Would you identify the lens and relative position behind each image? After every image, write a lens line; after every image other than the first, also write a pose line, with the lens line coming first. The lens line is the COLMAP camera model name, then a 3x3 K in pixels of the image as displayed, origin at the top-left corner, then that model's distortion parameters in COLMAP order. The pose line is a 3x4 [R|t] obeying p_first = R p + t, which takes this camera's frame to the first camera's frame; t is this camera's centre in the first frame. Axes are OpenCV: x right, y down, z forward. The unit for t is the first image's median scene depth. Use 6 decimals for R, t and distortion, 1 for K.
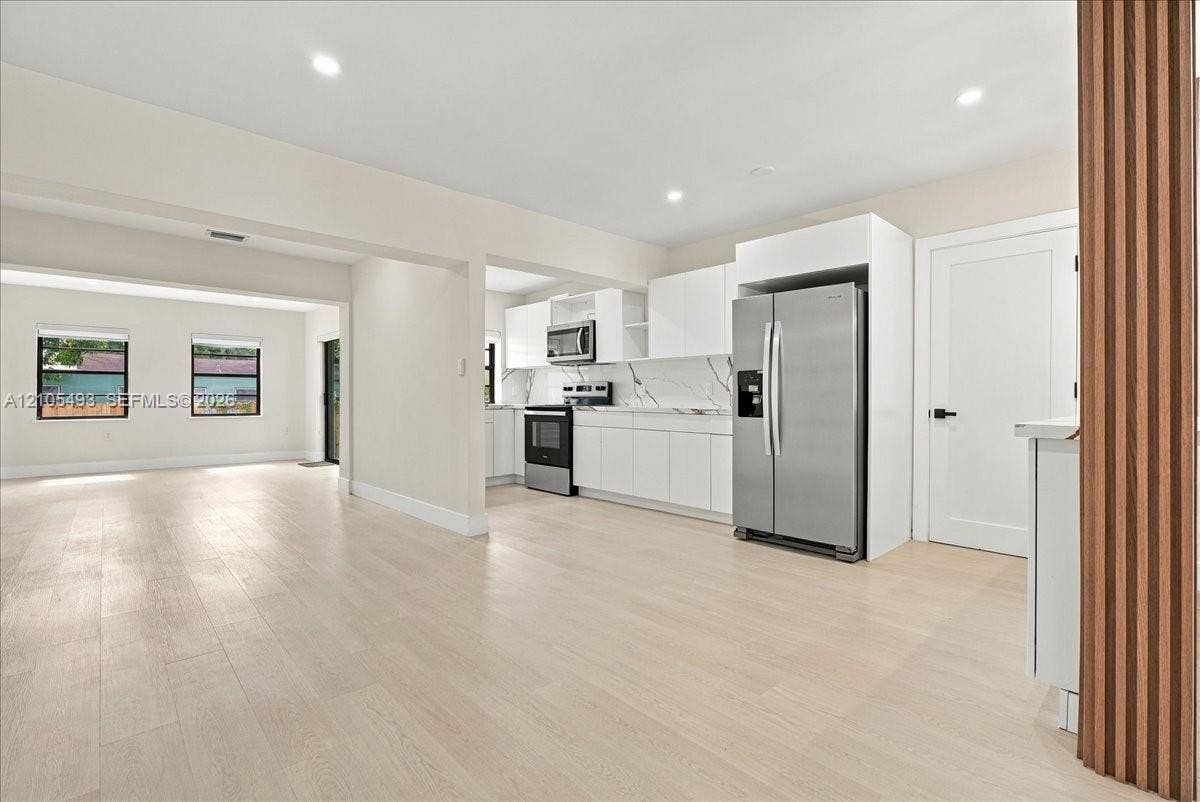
lens RADIAL K [[545.5, 0, 596.4], [0, 545.5, 398.6], [0, 0, 1]] dist [-0.000325, 0.000357]
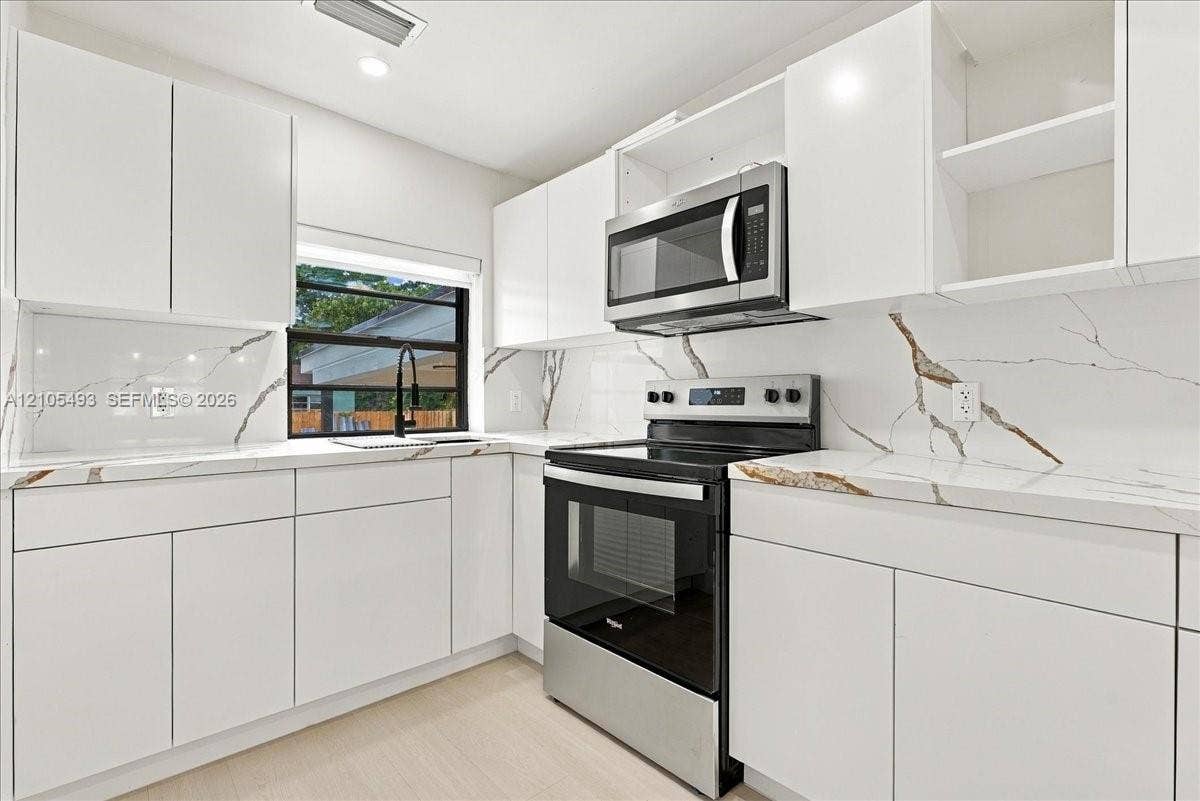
lens RADIAL K [[545.5, 0, 596.4], [0, 545.5, 398.1], [0, 0, 1]] dist [-0.000325, 0.000357]
pose [[0.999981, -0.000682, -0.006141, -0.098511], [0.000631, 0.999966, -0.008244, -0.015126], [0.006146, 0.008239, 0.999947, 0.674508]]
